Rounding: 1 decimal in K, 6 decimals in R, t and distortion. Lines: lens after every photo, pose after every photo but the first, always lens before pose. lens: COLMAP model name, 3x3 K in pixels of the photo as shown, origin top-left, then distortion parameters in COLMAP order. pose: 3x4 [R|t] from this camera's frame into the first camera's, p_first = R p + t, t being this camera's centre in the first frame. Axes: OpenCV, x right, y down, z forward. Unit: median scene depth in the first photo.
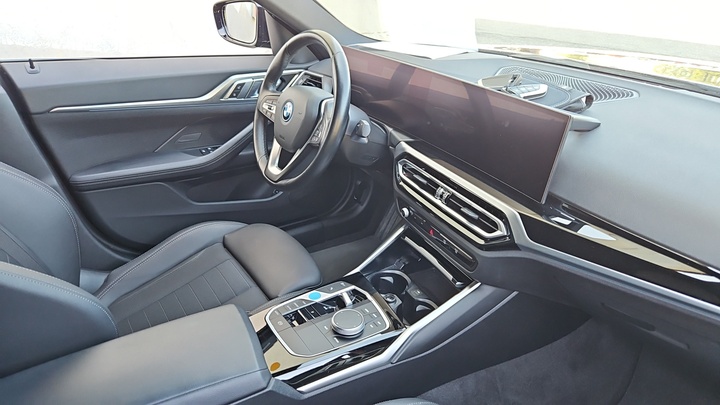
lens RADIAL K [[518.9, 0, 358.6], [0, 518.9, 206.4], [0, 0, 1]] dist [-0.022762, -0.012098]
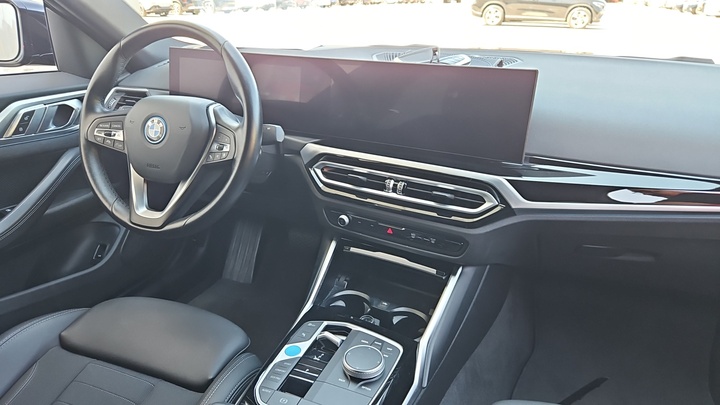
lens RADIAL K [[518.9, 0, 356.9], [0, 518.9, 202.2], [0, 0, 1]] dist [-0.022762, -0.012098]
pose [[0.796635, -0.214745, 0.565029, -0.333285], [0.257230, 0.966339, 0.004598, -0.014558], [-0.546997, 0.141679, 0.825058, 0.248719]]
